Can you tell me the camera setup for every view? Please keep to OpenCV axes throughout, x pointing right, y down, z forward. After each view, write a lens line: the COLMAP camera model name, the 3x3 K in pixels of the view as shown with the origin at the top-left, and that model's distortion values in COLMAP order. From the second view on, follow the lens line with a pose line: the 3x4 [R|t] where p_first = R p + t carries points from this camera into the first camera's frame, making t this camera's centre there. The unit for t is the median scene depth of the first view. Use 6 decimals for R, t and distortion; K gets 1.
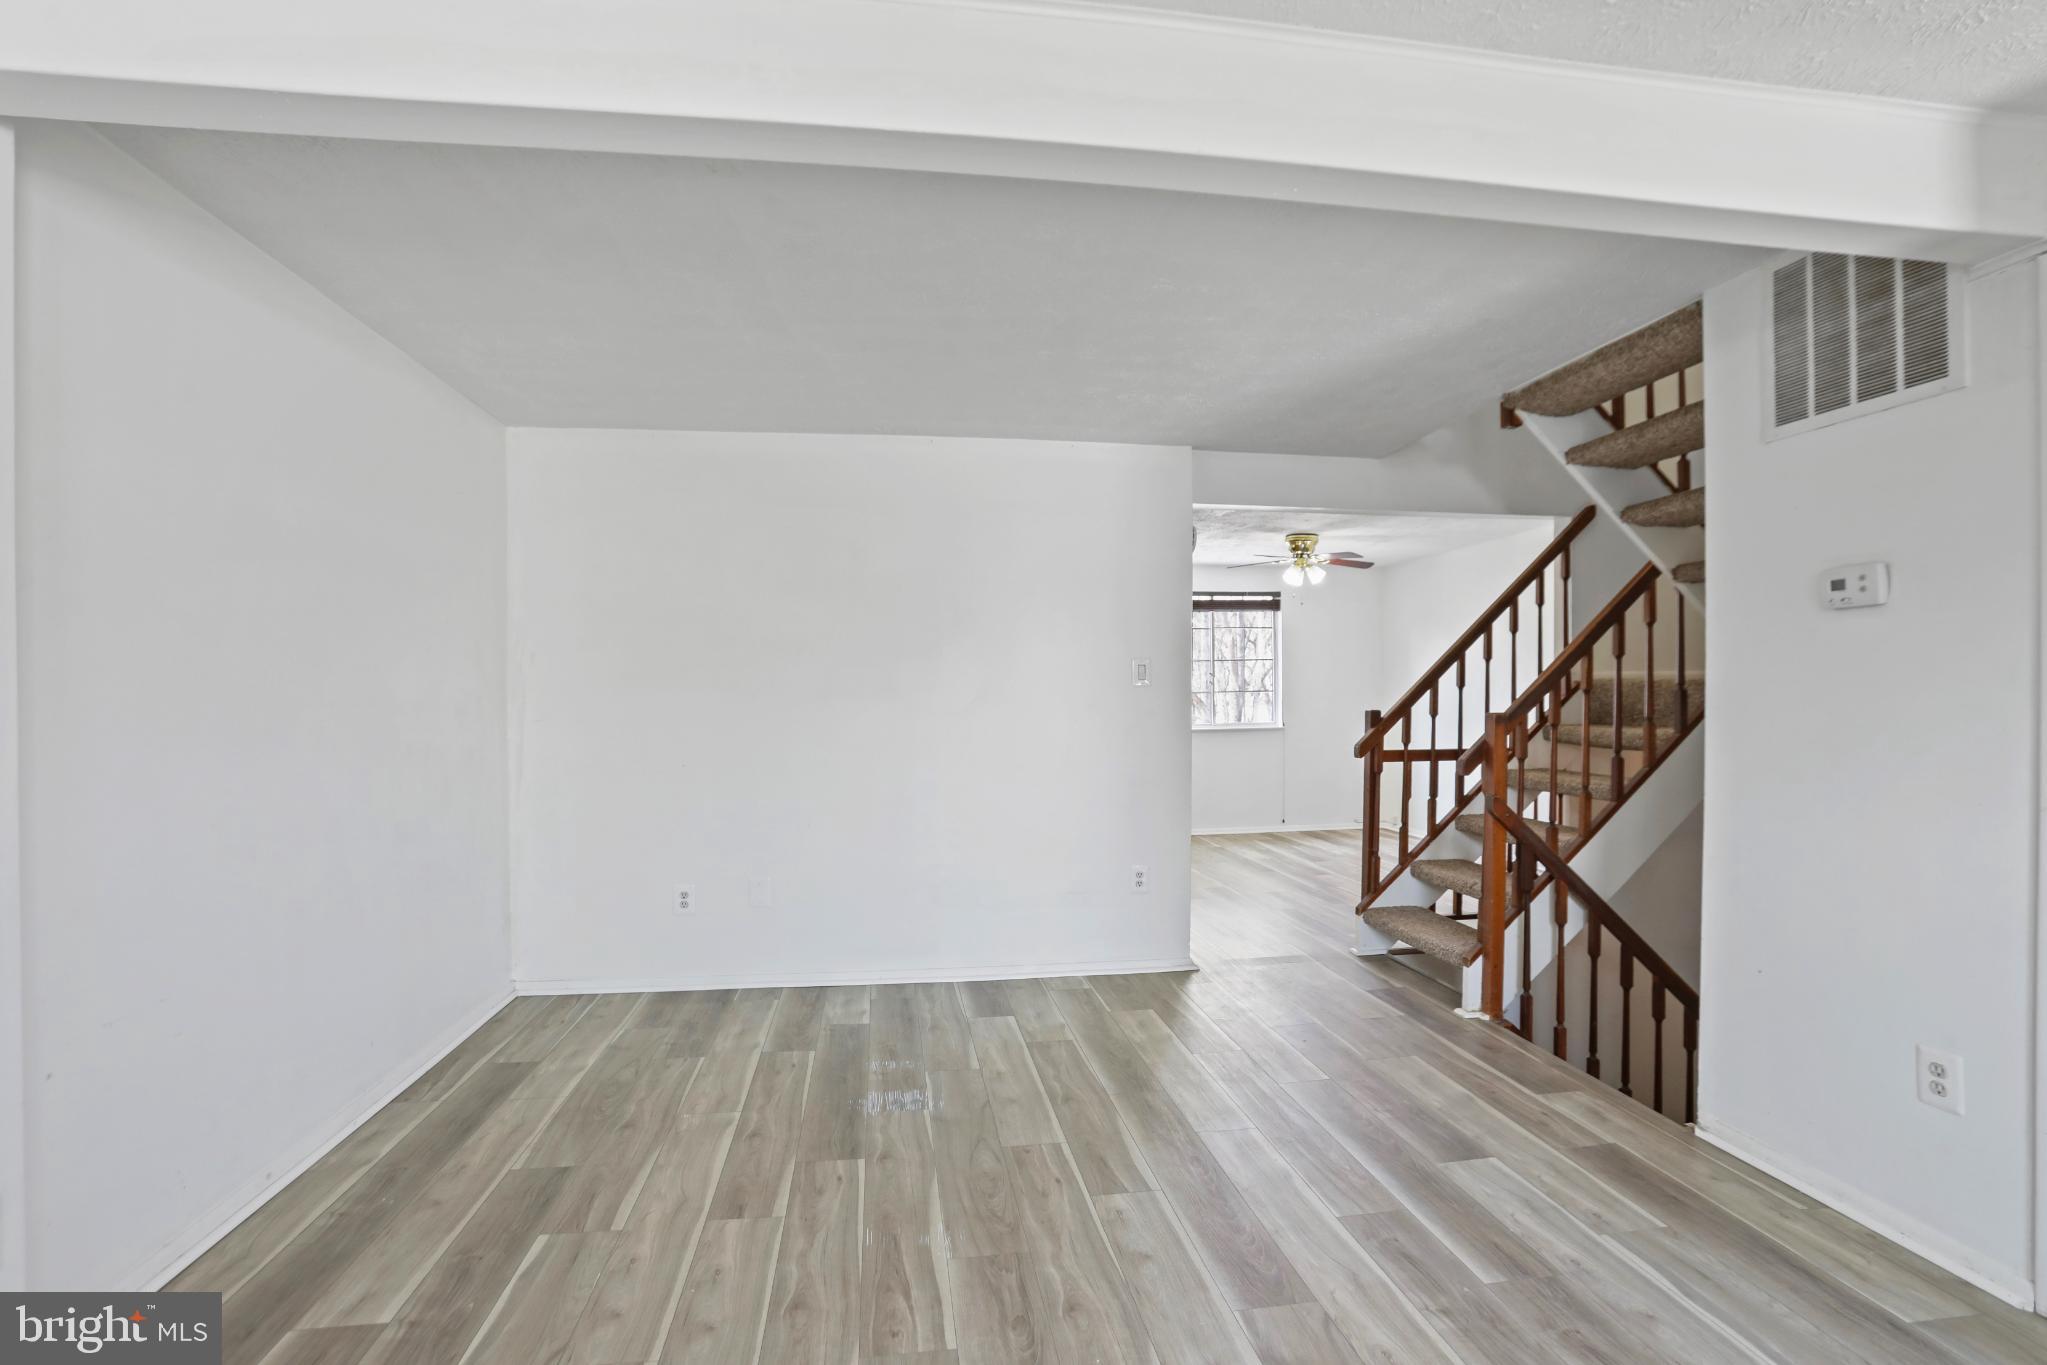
lens RADIAL K [[968.3, 0, 1014.9], [0, 968.3, 694.7], [0, 0, 1]] dist [-0.080551, 0.034531]
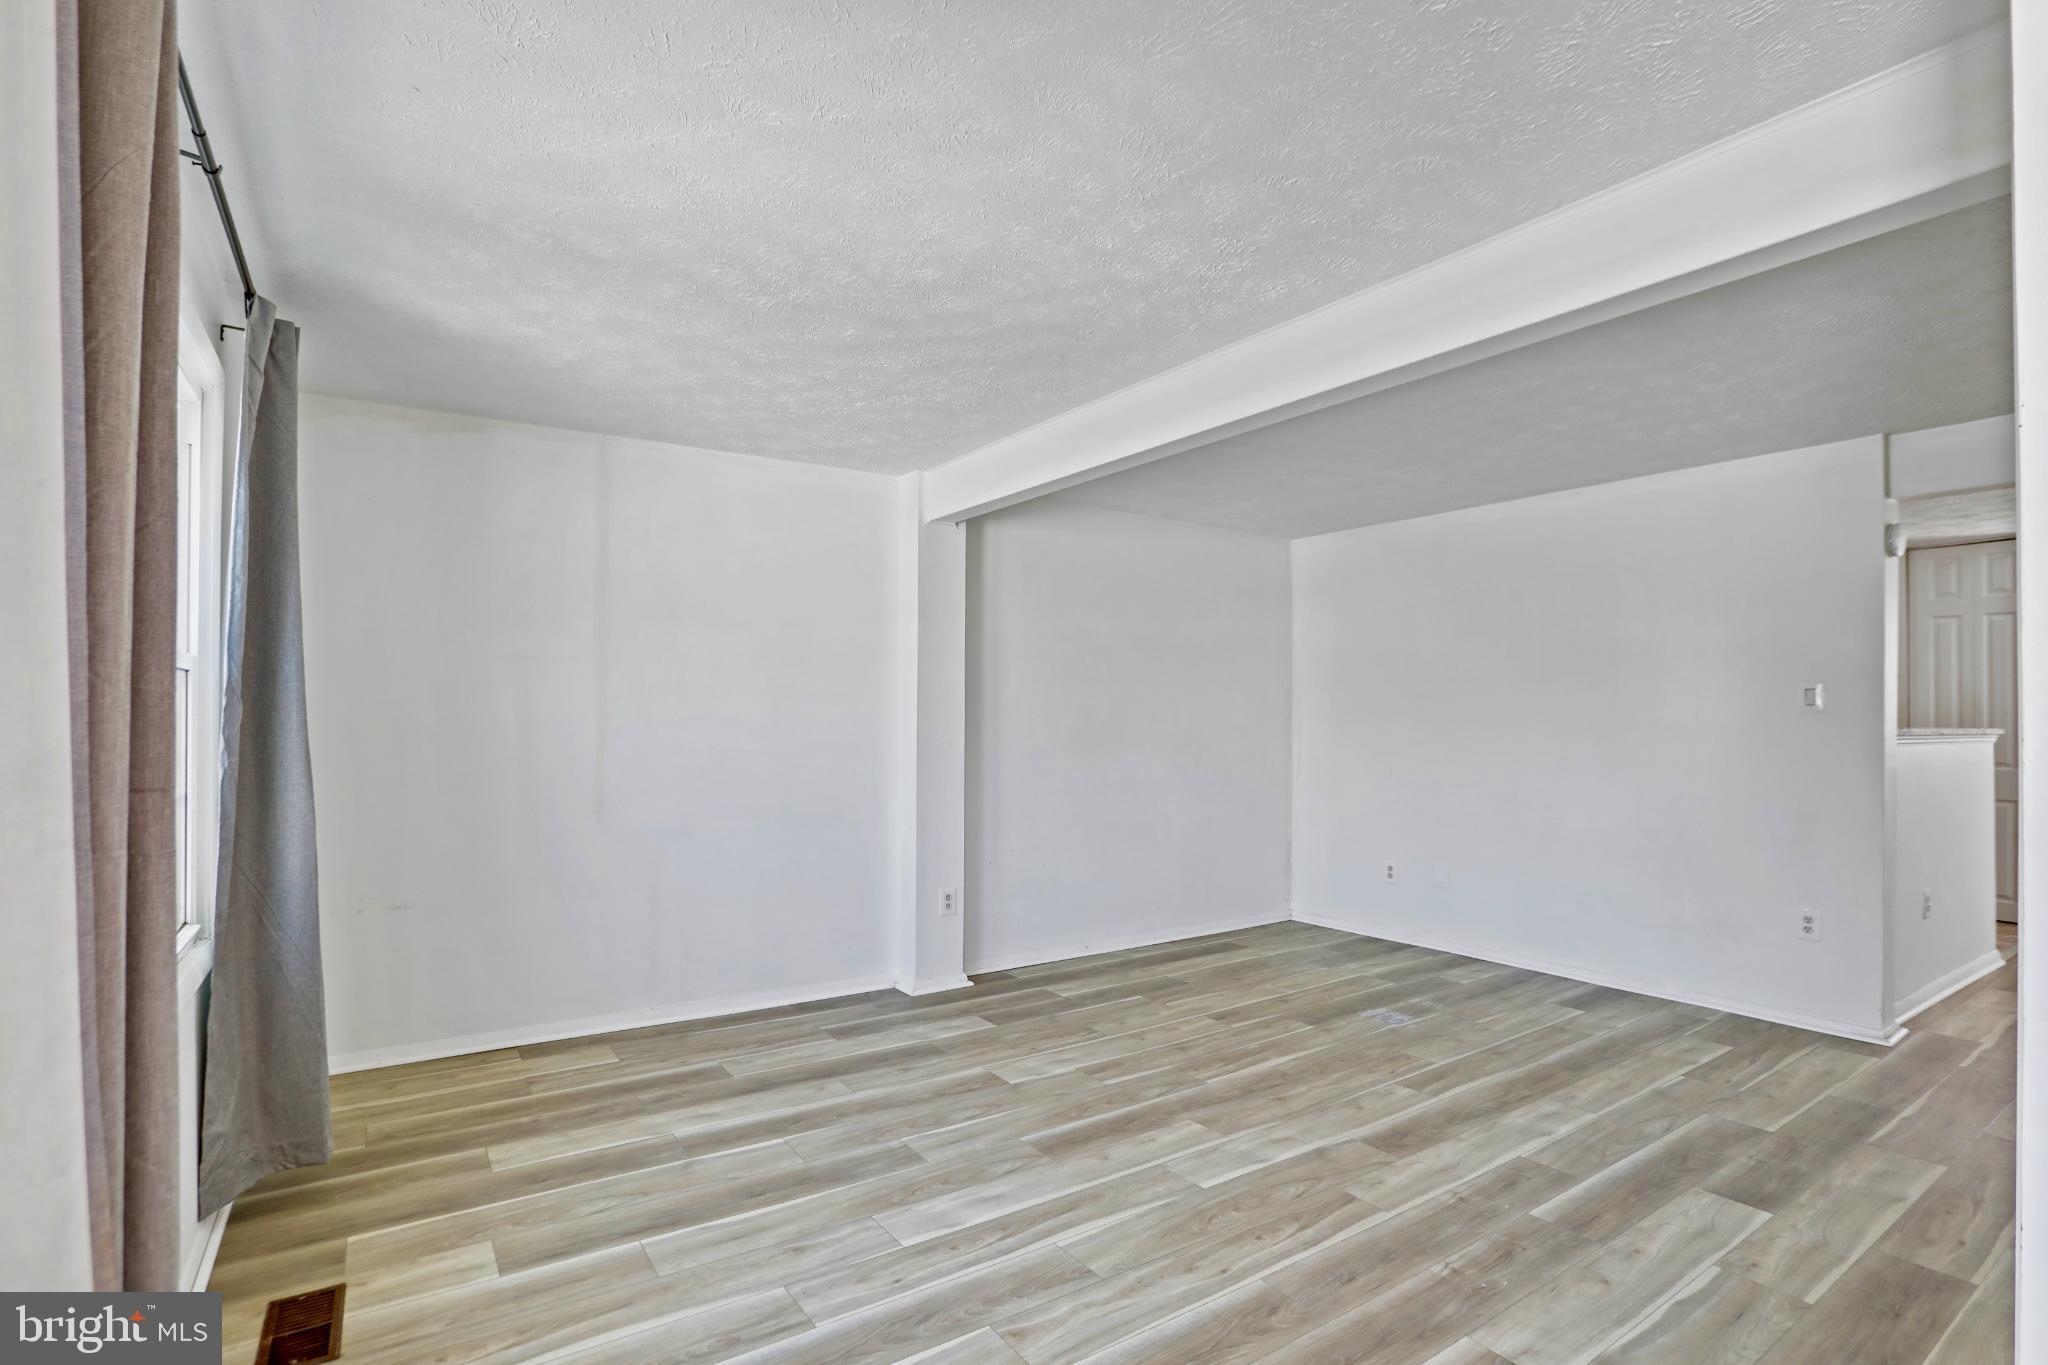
lens RADIAL K [[968.8, 0, 1015.4], [0, 968.8, 694.7], [0, 0, 1]] dist [-0.080551, 0.034531]
pose [[0.435509, -0.016880, -0.900026, 0.969044], [-0.004736, 0.999767, -0.021043, -0.008737], [0.900172, 0.013427, 0.435327, -0.099848]]
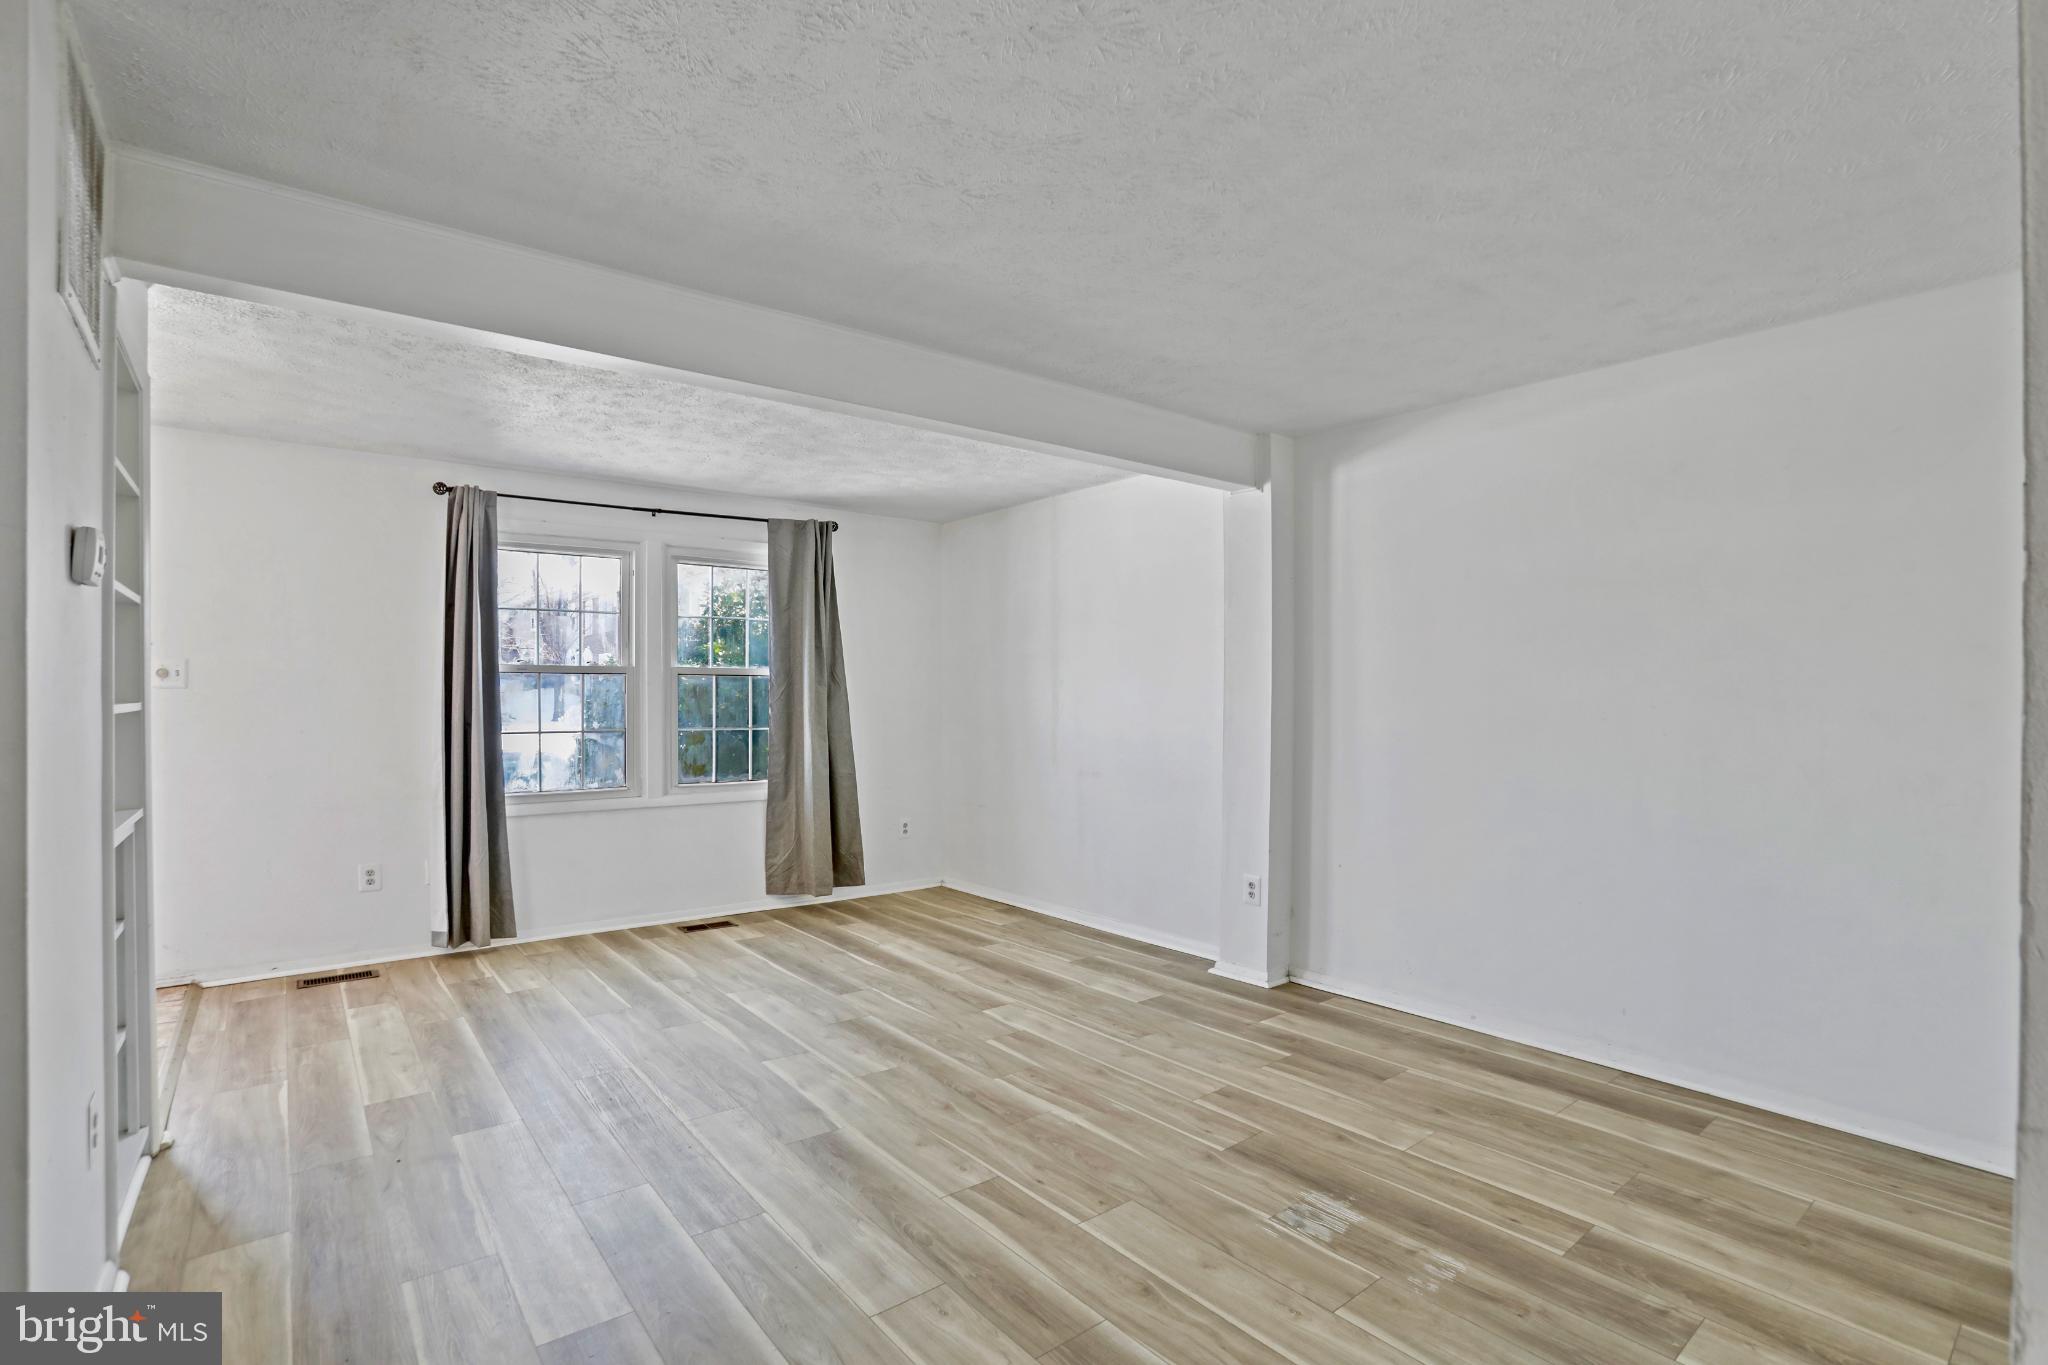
lens RADIAL K [[968.8, 0, 1015.4], [0, 968.8, 694.7], [0, 0, 1]] dist [-0.080551, 0.034531]
pose [[-0.863738, -0.001661, -0.503938, 0.520715], [-0.001778, 0.999998, -0.000248, 0.000665], [0.503938, 0.000682, -0.863740, 1.683700]]
